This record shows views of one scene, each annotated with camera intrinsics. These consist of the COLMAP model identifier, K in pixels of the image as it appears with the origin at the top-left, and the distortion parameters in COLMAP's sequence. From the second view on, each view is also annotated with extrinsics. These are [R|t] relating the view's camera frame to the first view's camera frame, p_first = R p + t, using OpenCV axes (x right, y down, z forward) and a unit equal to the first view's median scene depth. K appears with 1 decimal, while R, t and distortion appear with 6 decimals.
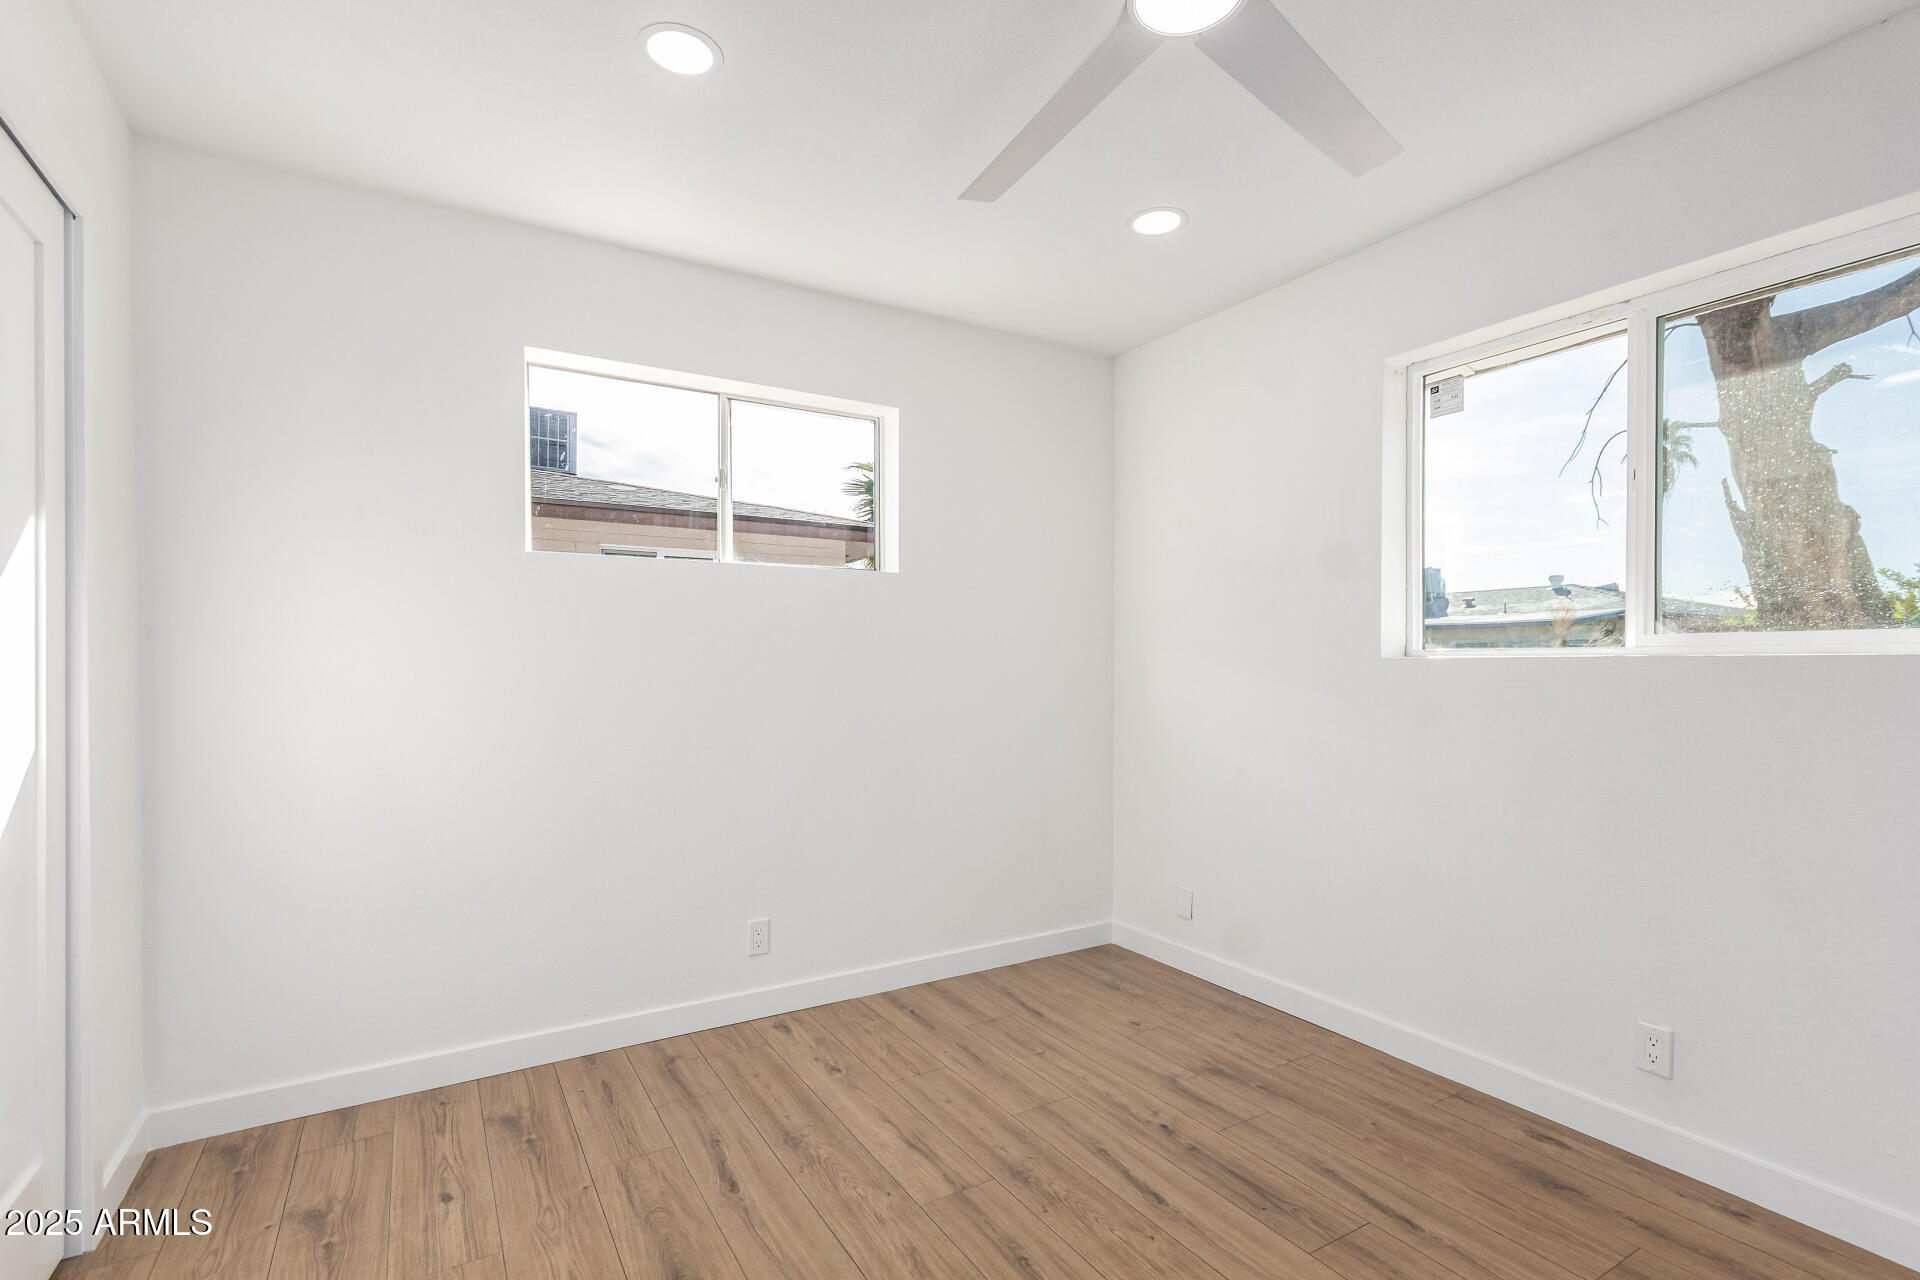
lens RADIAL K [[900.3, 0, 958.4], [0, 900.3, 656.1], [0, 0, 1]] dist [0.004076, 0.000371]
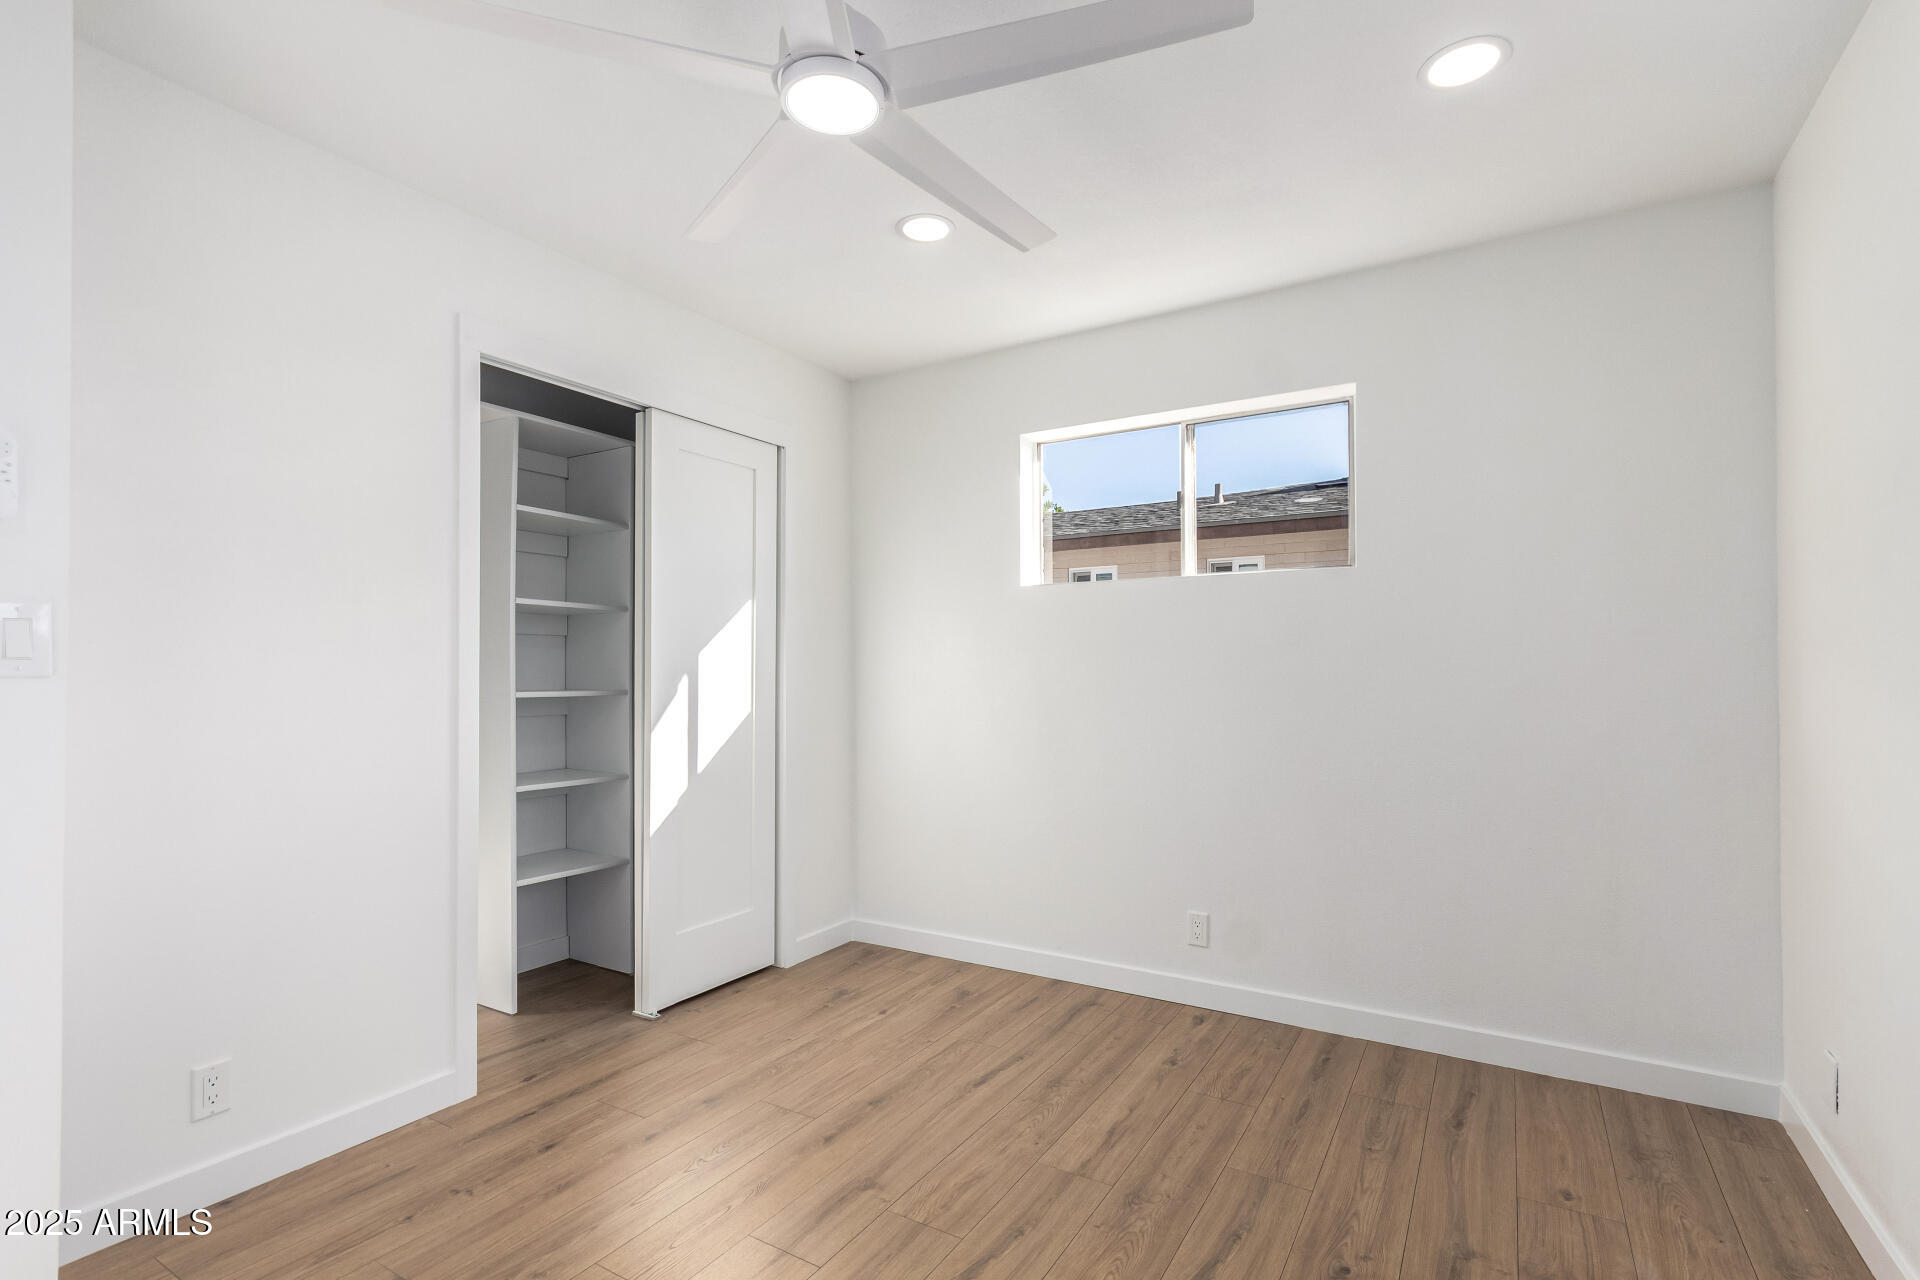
lens RADIAL K [[900.3, 0, 952.2], [0, 900.3, 646.7], [0, 0, 1]] dist [0.004076, 0.000371]
pose [[0.454452, -0.021110, -0.890521, 0.744389], [0.009378, 0.999777, -0.018914, -0.001795], [0.890722, 0.000244, 0.454549, 0.332238]]
